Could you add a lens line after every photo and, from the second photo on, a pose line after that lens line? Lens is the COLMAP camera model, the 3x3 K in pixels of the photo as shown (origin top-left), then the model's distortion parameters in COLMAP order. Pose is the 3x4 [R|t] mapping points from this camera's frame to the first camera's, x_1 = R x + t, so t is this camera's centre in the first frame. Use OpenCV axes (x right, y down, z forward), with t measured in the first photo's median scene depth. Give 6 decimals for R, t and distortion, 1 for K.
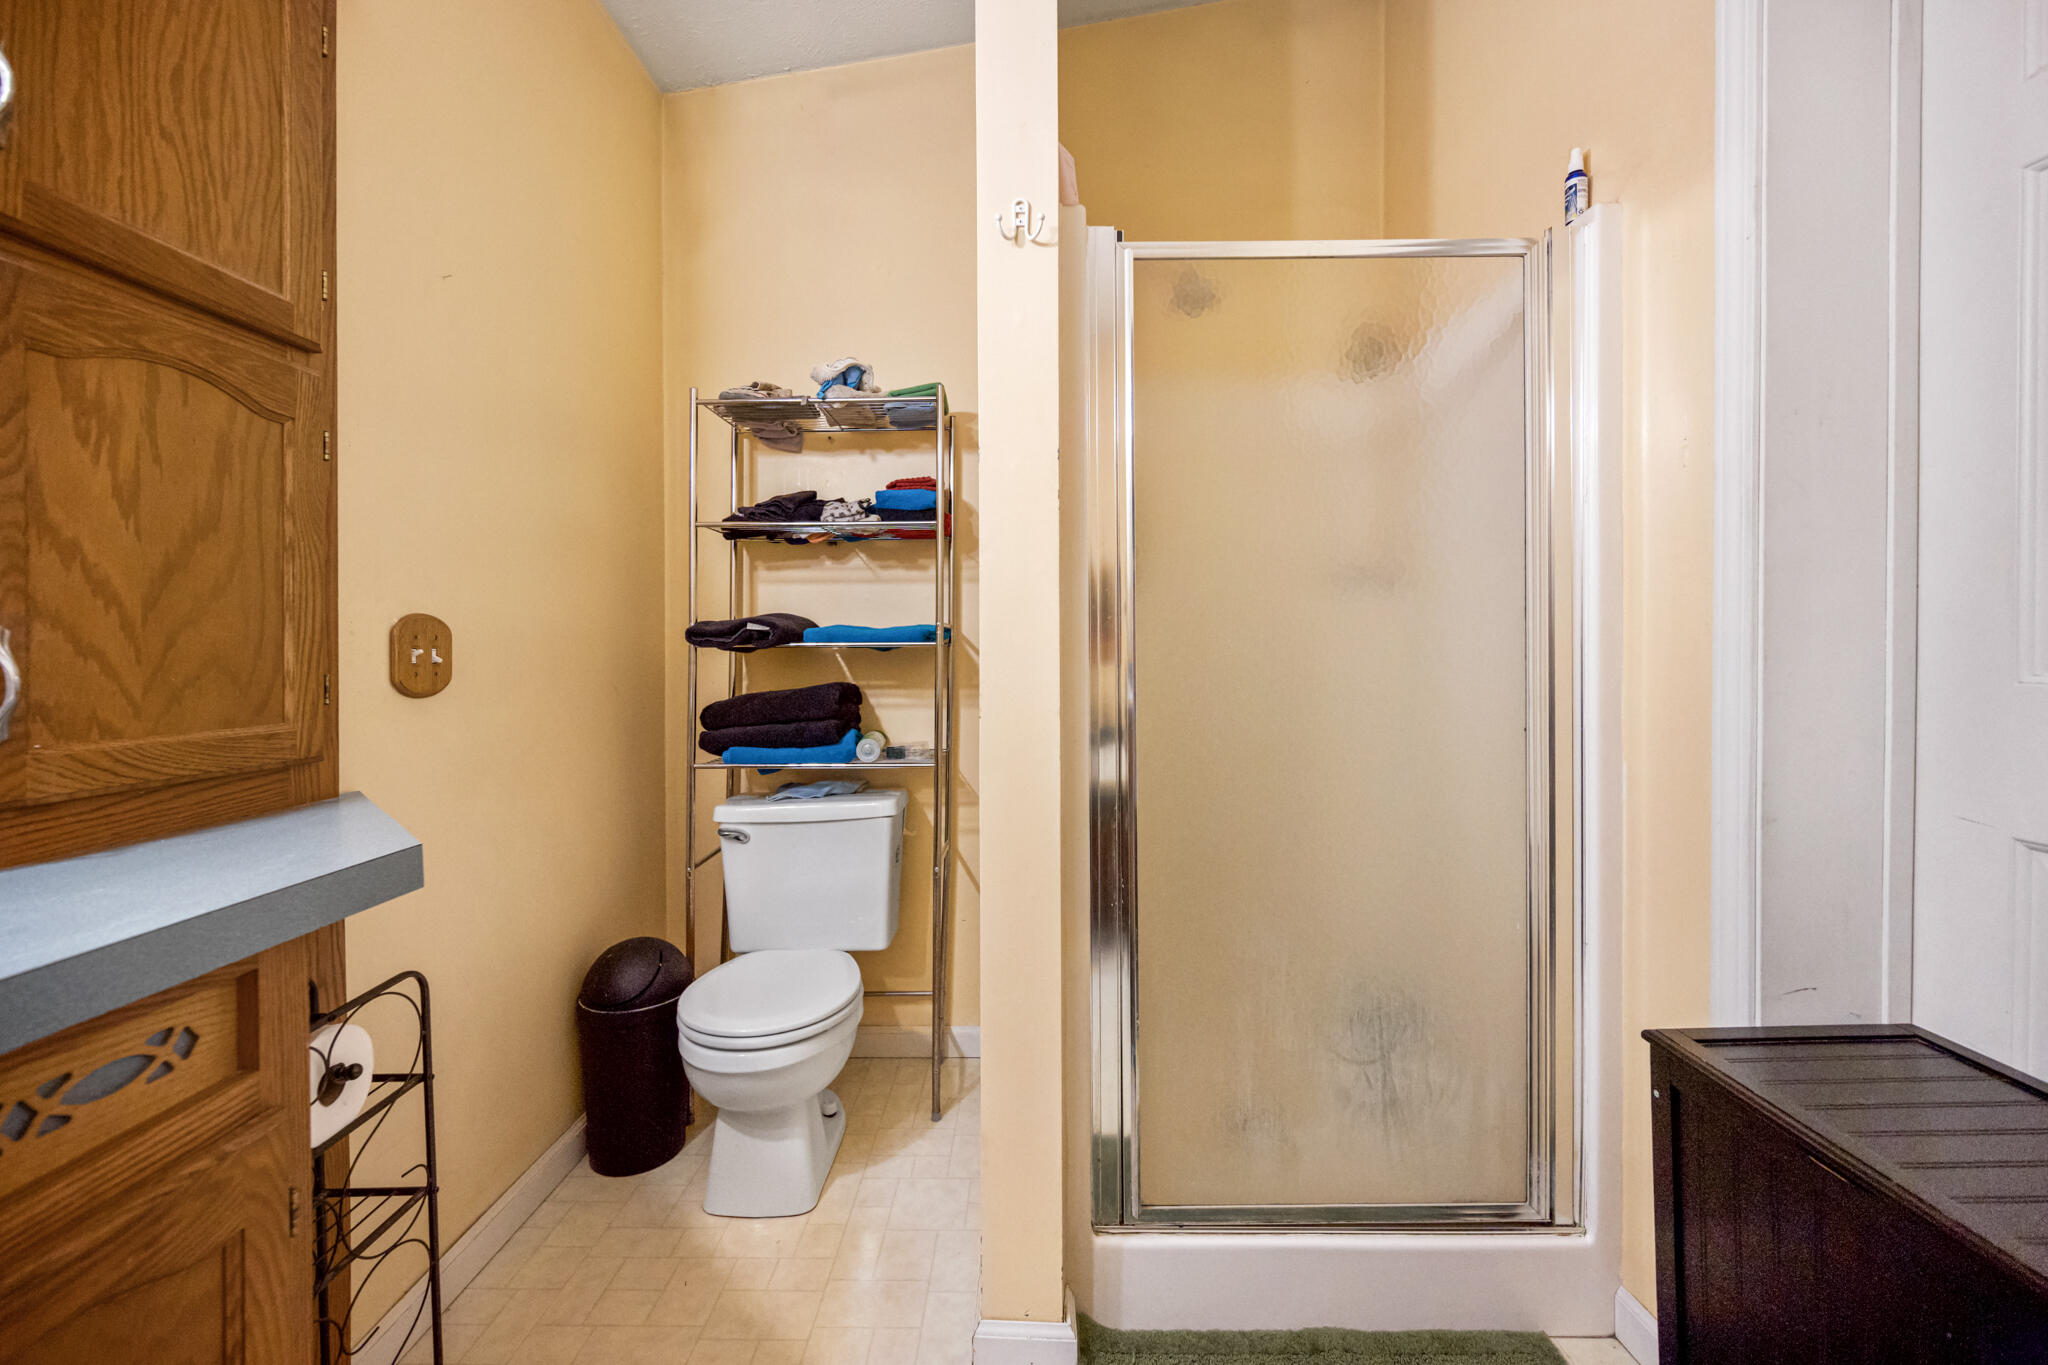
lens RADIAL K [[813.8, 0, 1034.1], [0, 813.8, 654.9], [0, 0, 1]] dist [-0.000448, -0.000043]
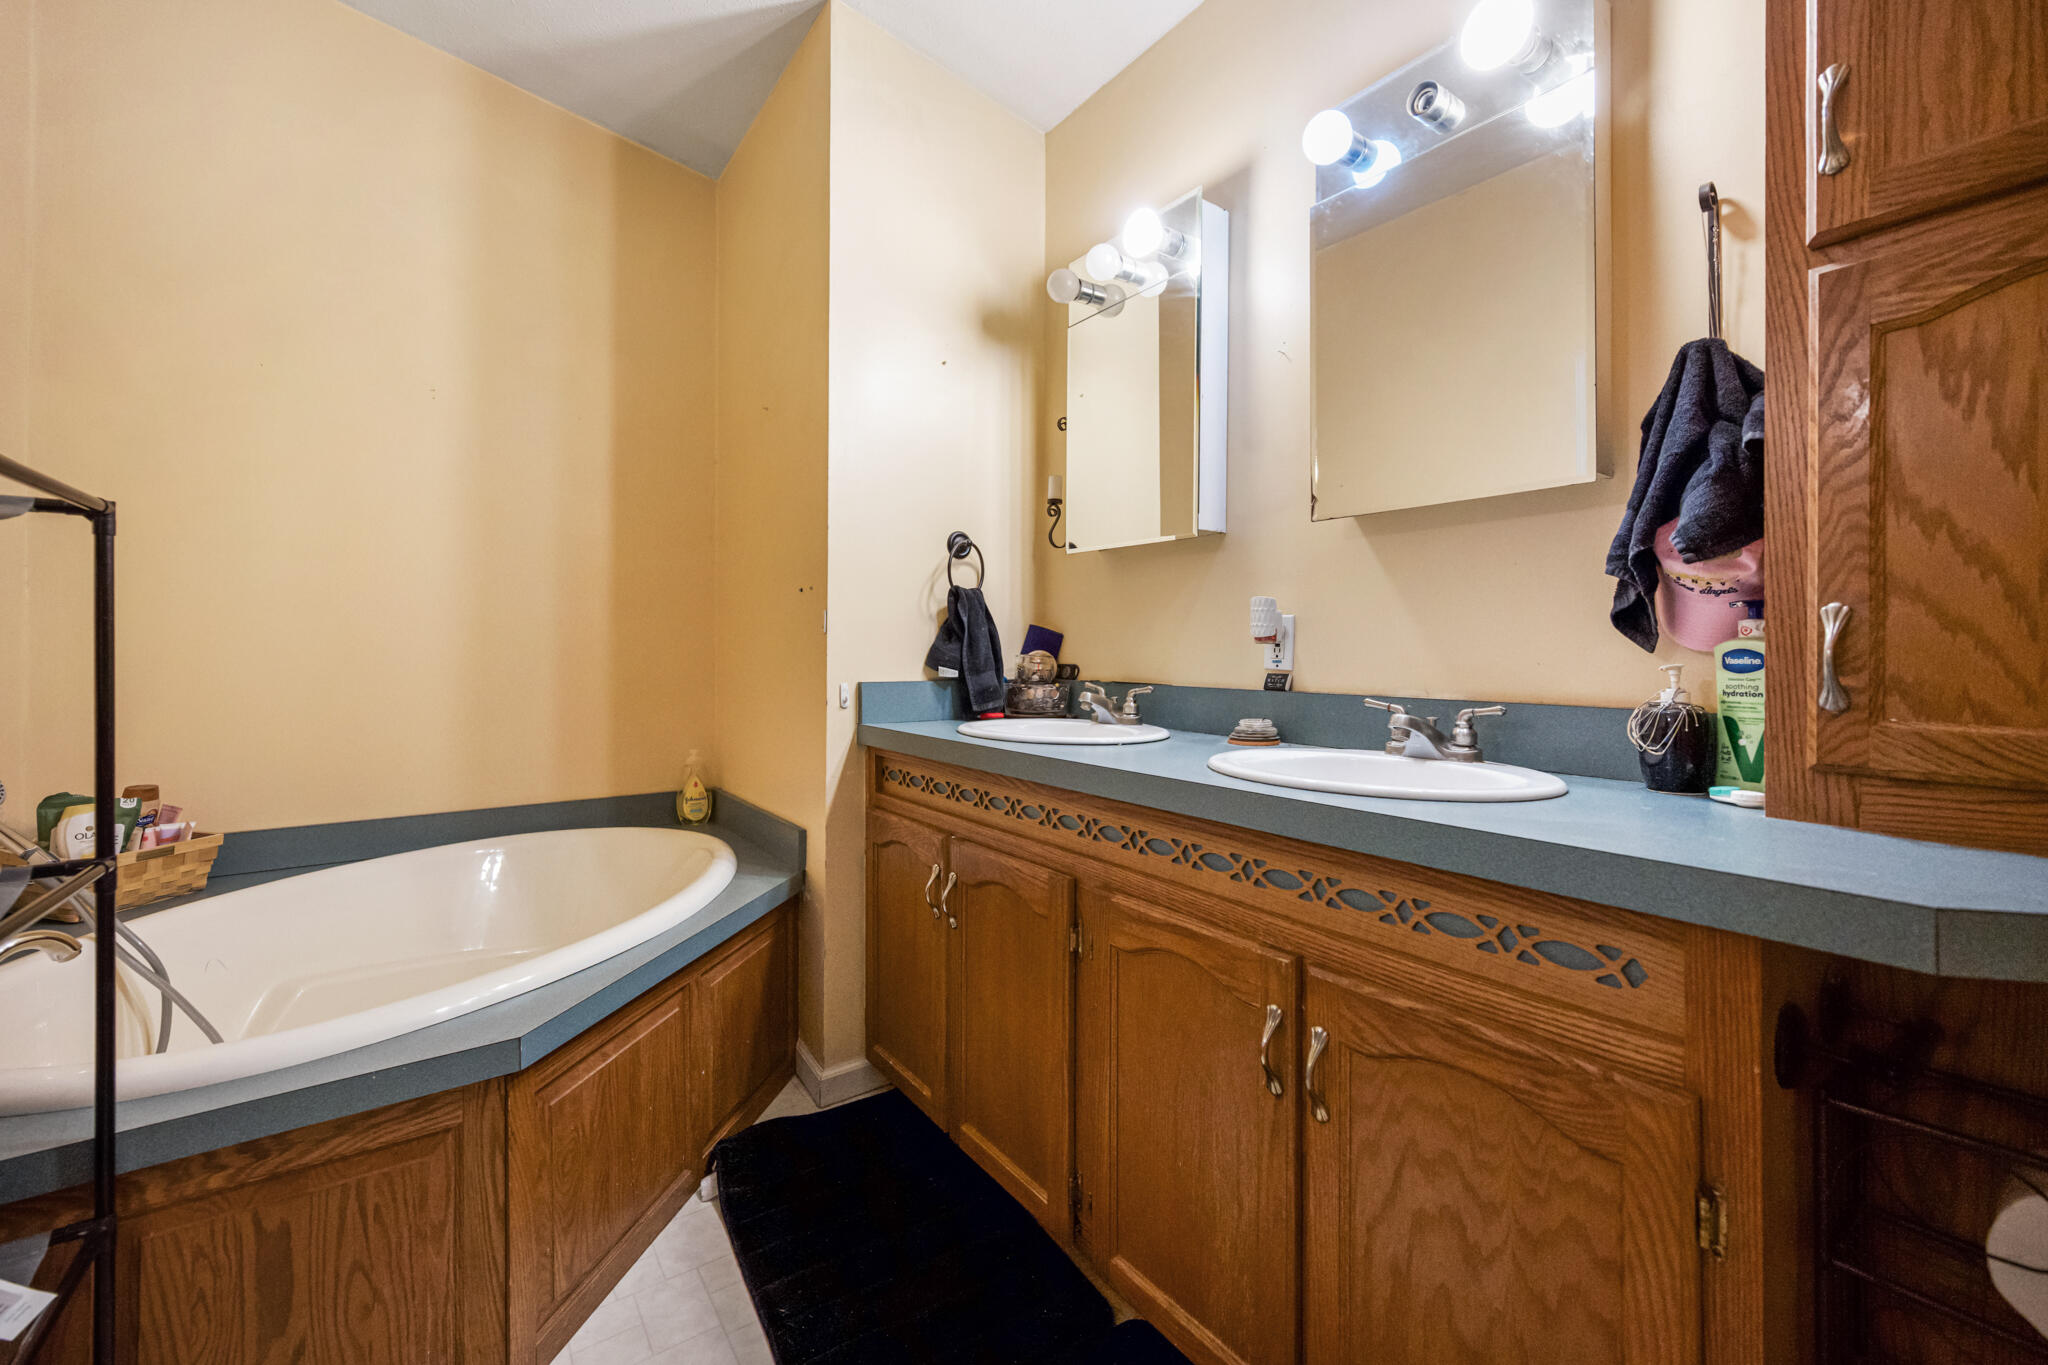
lens RADIAL K [[813.8, 0, 1028.5], [0, 813.8, 641.6], [0, 0, 1]] dist [-0.000448, -0.000043]
pose [[-0.807319, -0.007629, -0.590066, 0.235901], [-0.007475, 0.999968, -0.002701, 0.024670], [0.590067, 0.002230, -0.807351, 1.136796]]
